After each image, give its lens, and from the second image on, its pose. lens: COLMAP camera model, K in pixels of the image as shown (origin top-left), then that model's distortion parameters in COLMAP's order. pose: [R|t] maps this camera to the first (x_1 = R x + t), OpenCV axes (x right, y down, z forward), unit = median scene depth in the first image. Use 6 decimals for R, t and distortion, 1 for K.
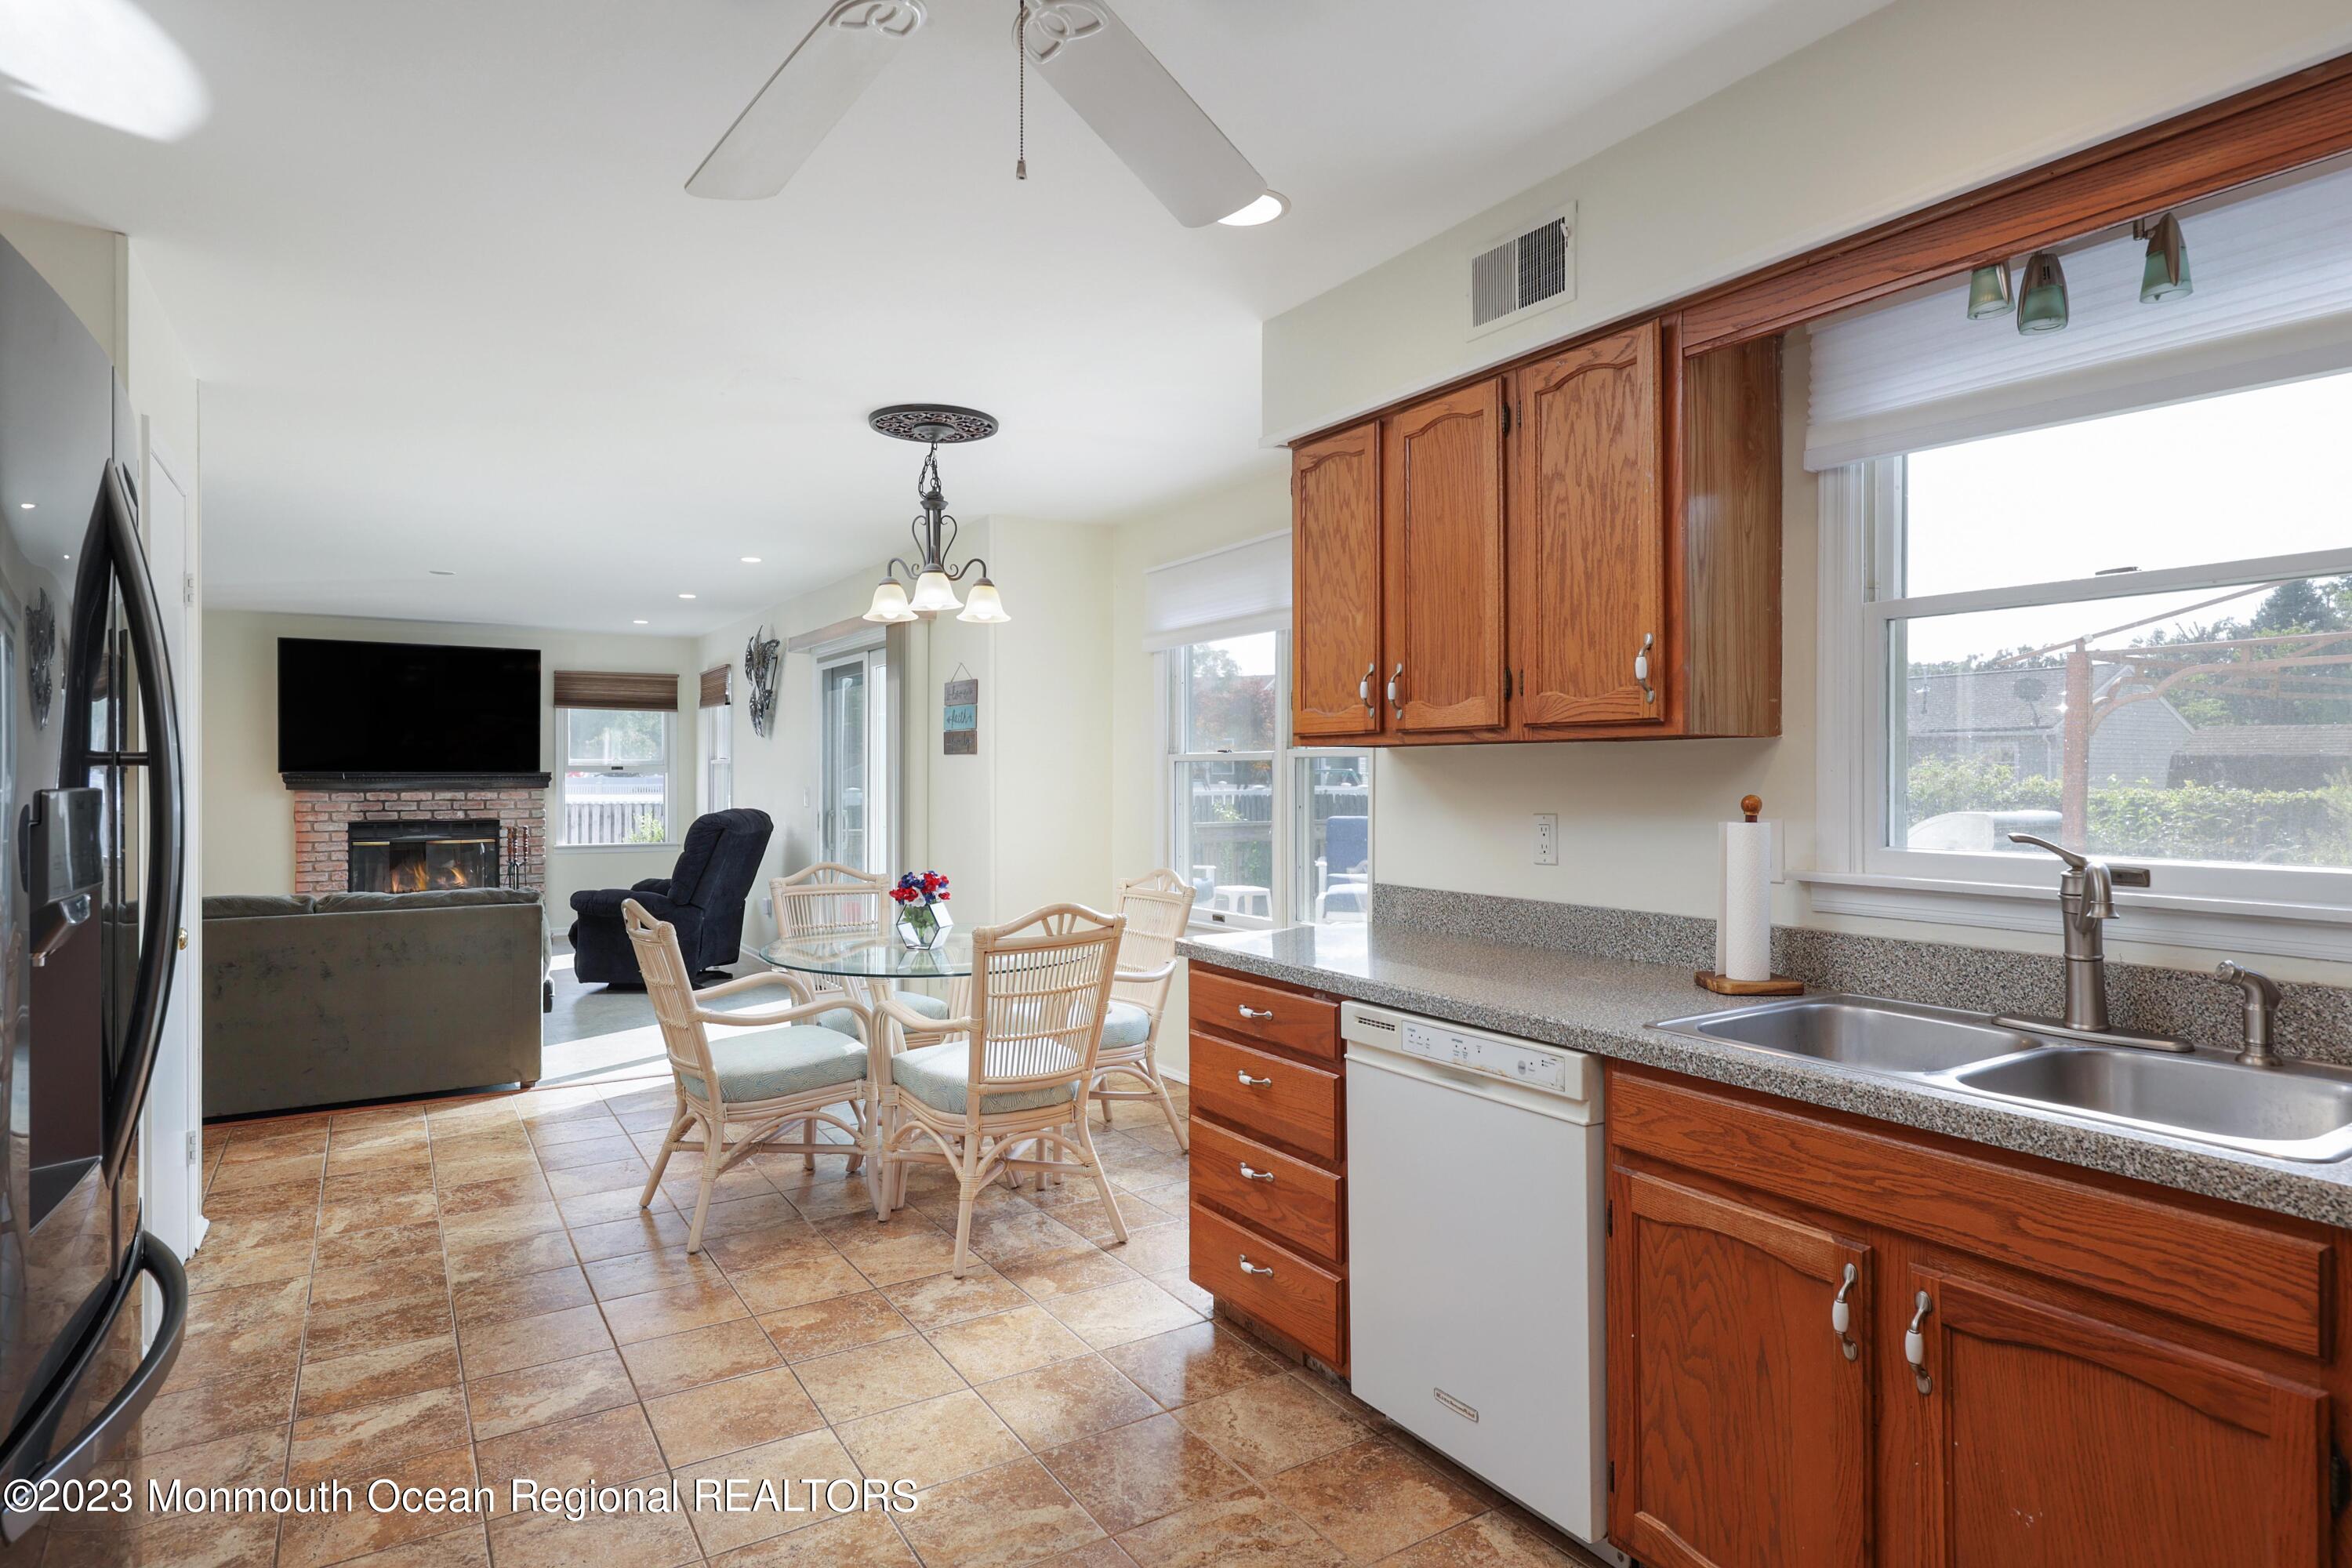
lens RADIAL K [[1298.4, 0, 1164.2], [0, 1298.4, 779.6], [0, 0, 1]] dist [0.003812, -0.000862]
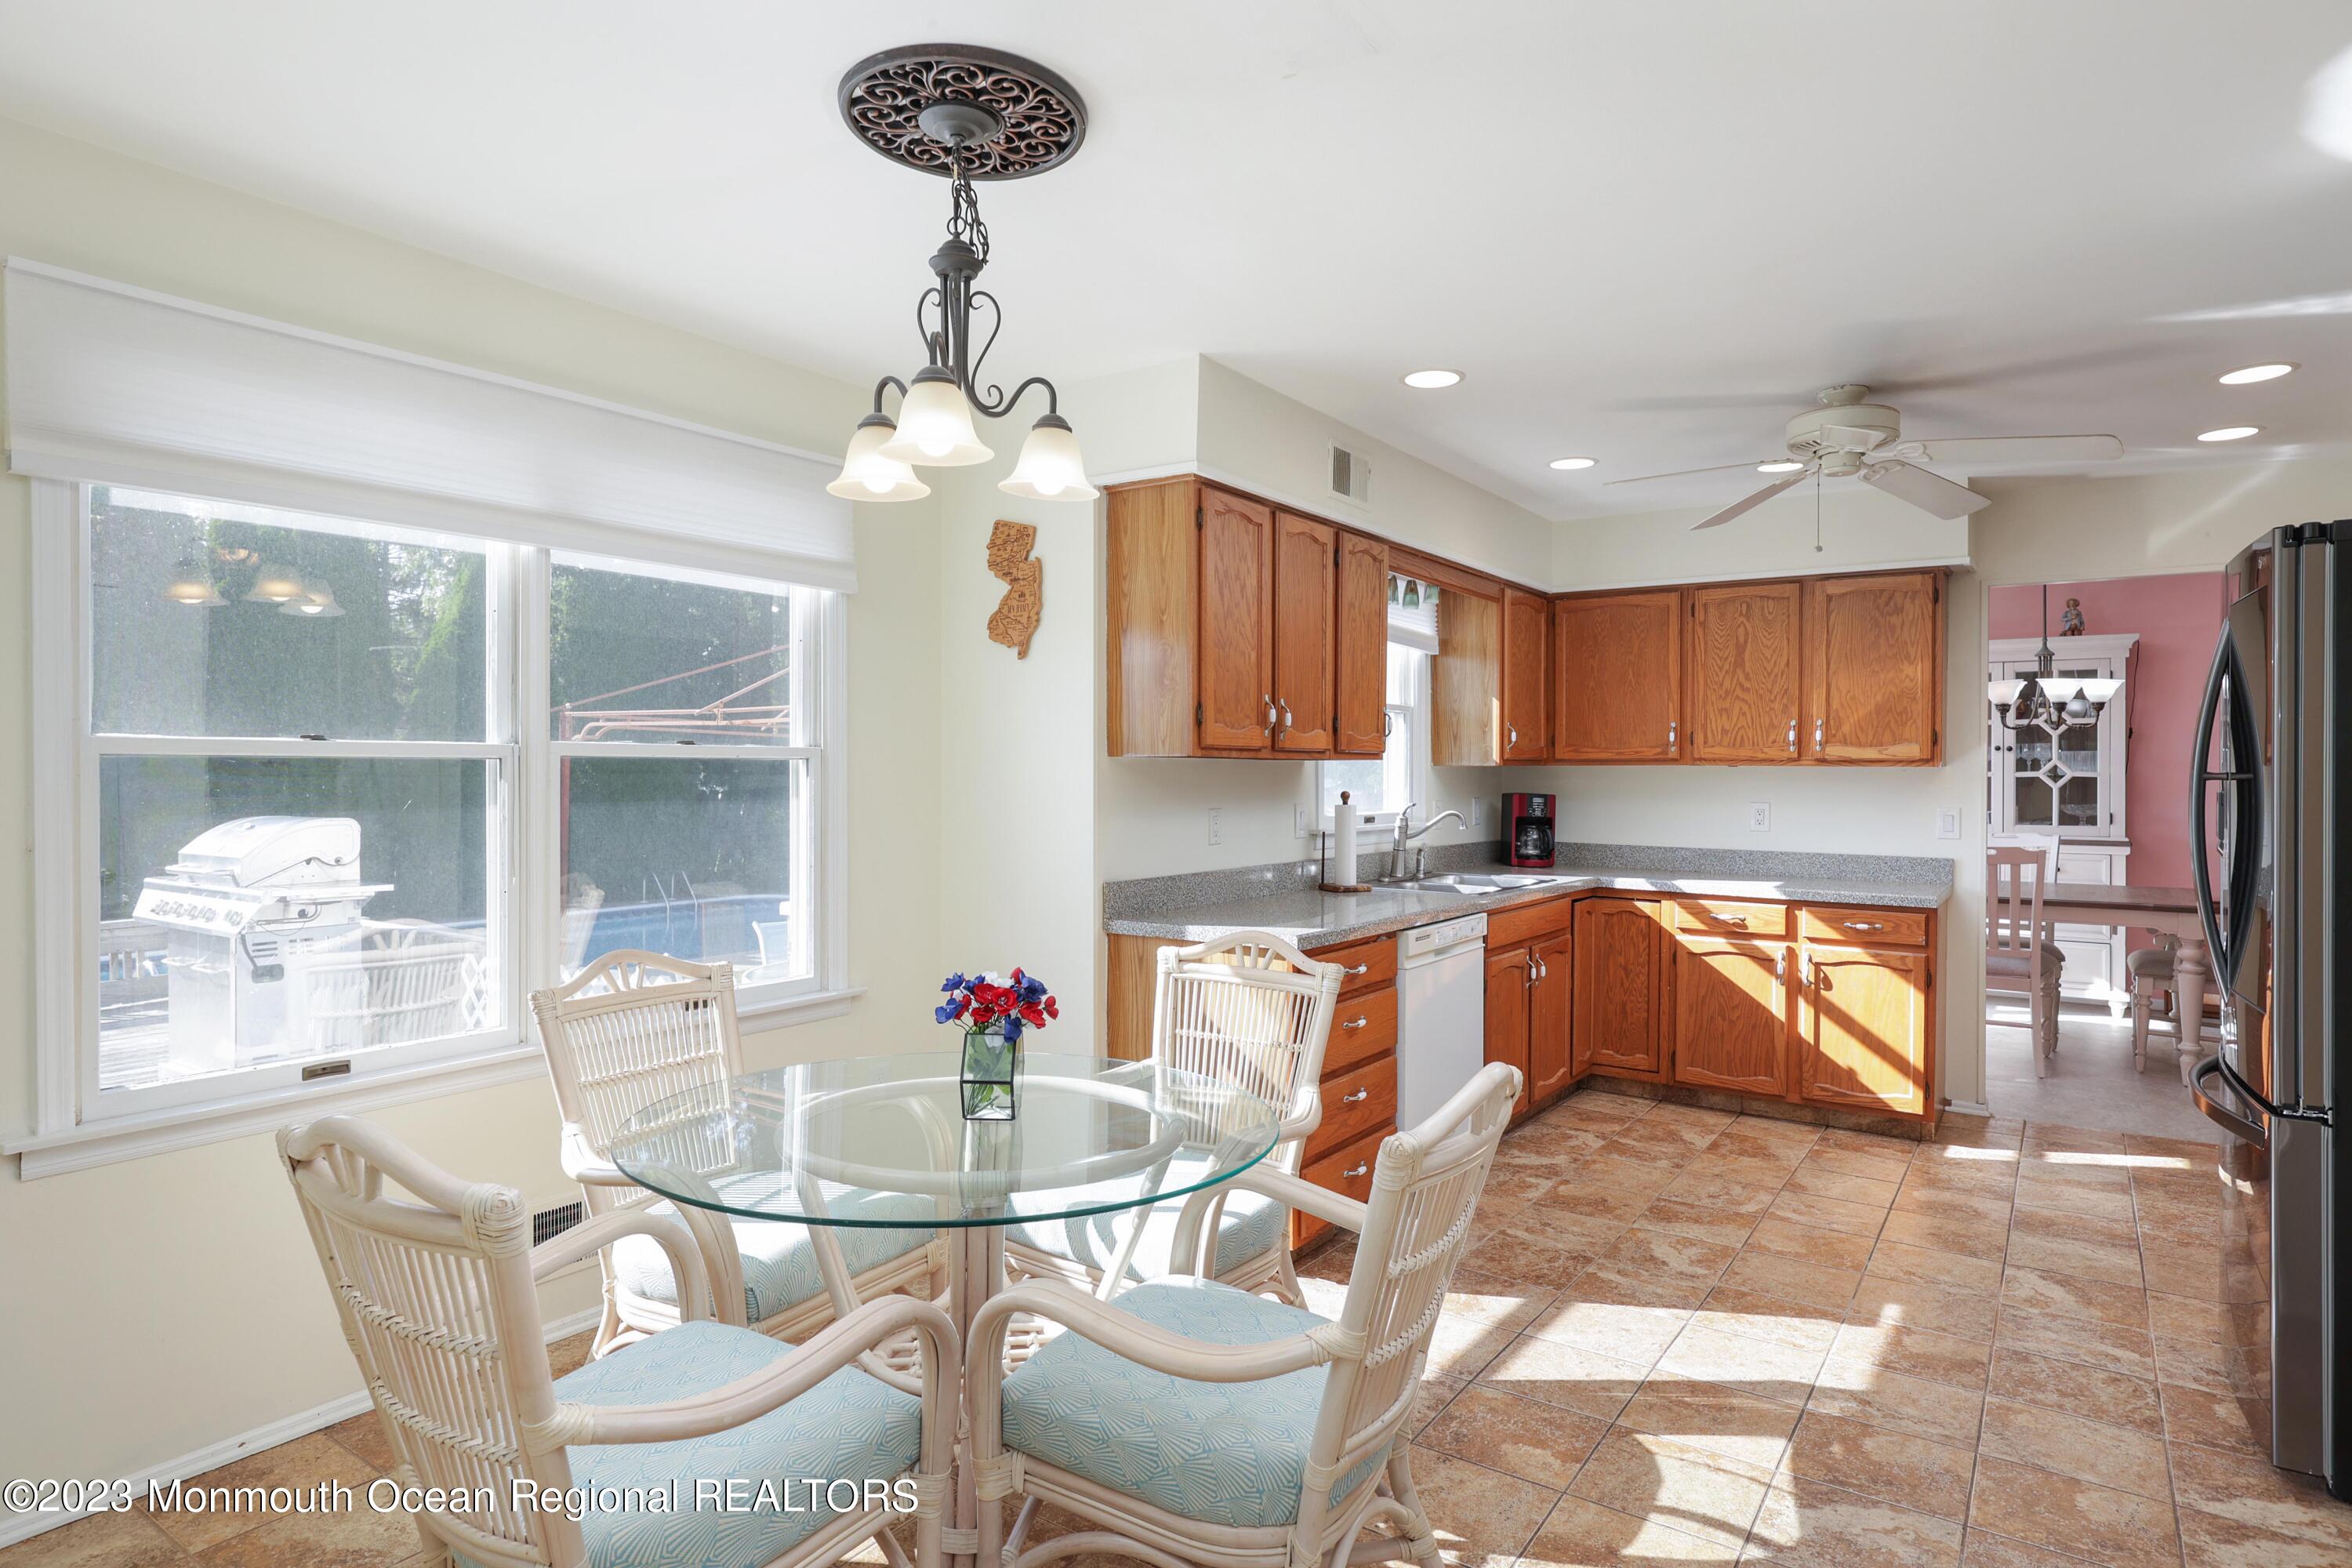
lens RADIAL K [[1298.4, 0, 1164.5], [0, 1298.4, 778.9], [0, 0, 1]] dist [0.003812, -0.000862]
pose [[-0.400180, -0.003875, 0.916428, -1.111210], [0.002023, 0.999985, 0.005112, -0.014959], [-0.916434, 0.003899, -0.400166, 1.831665]]
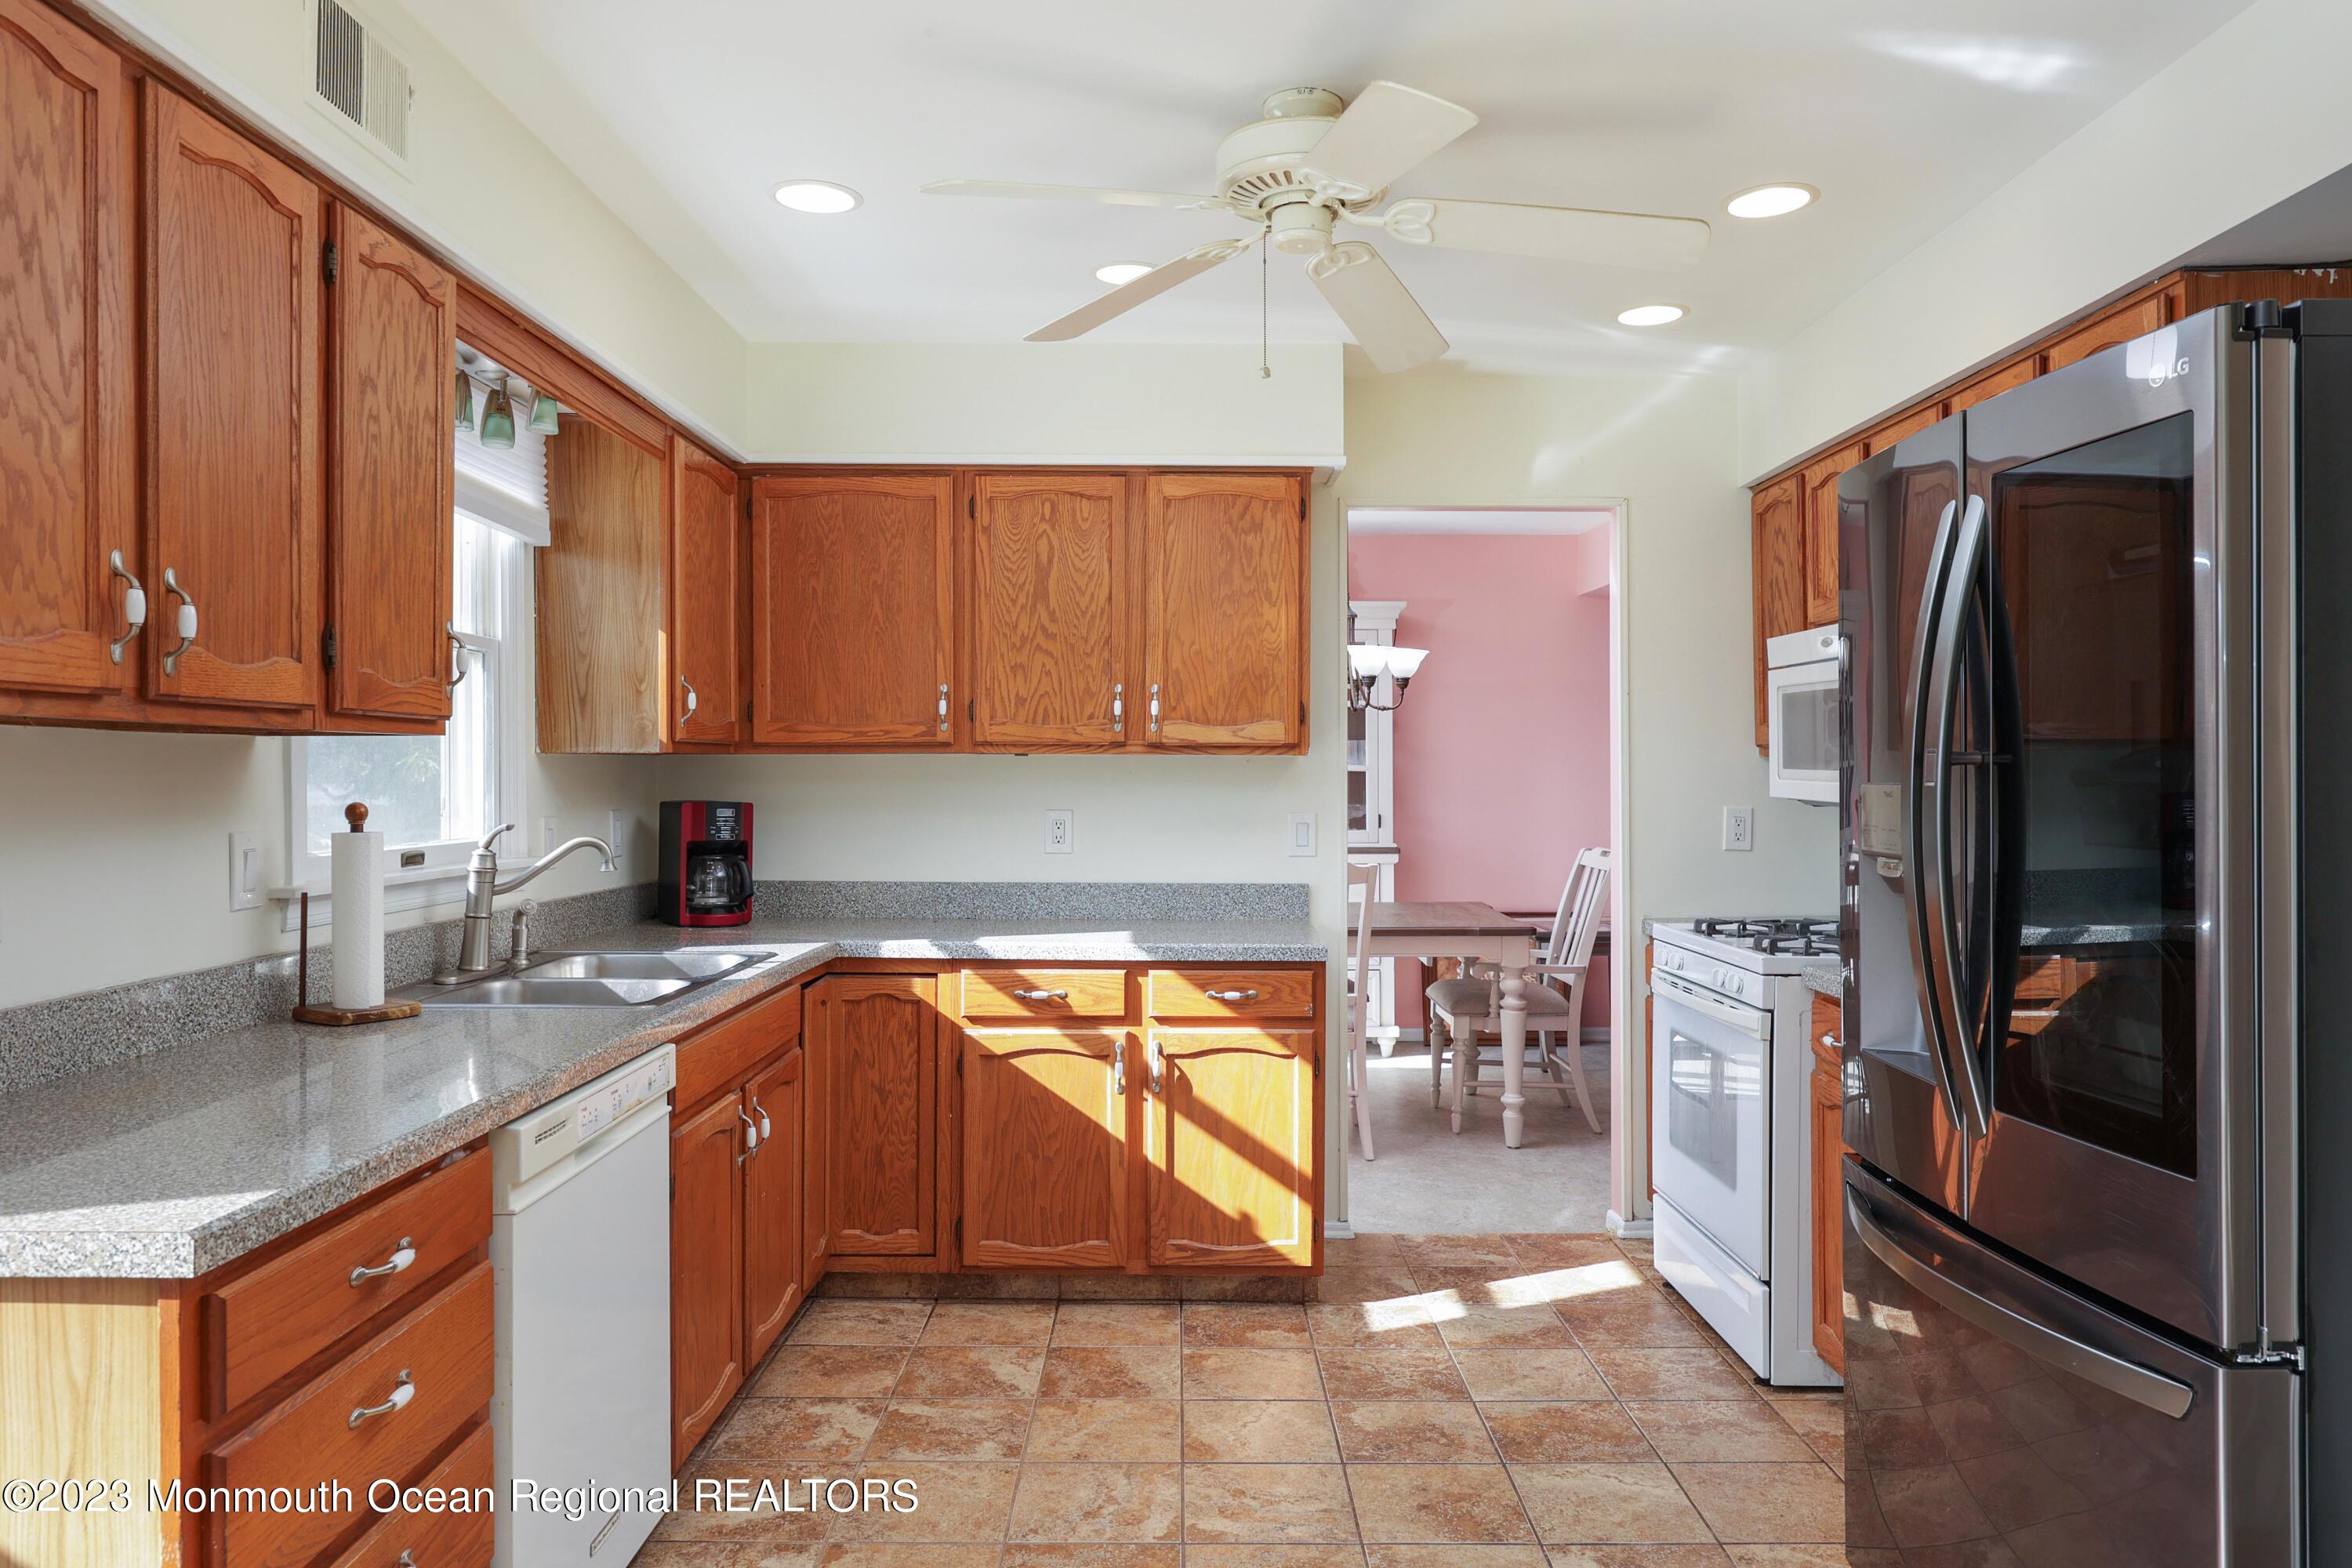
lens RADIAL K [[1579.8, 0, 1178.9], [0, 1579.8, 781.3], [0, 0, 1]] dist [0.006566, -0.005976]
pose [[-0.854456, 0.001440, 0.519521, -0.549276], [0.006436, 0.999949, 0.007815, -0.007024], [-0.519483, 0.010021, -0.854422, 1.480405]]
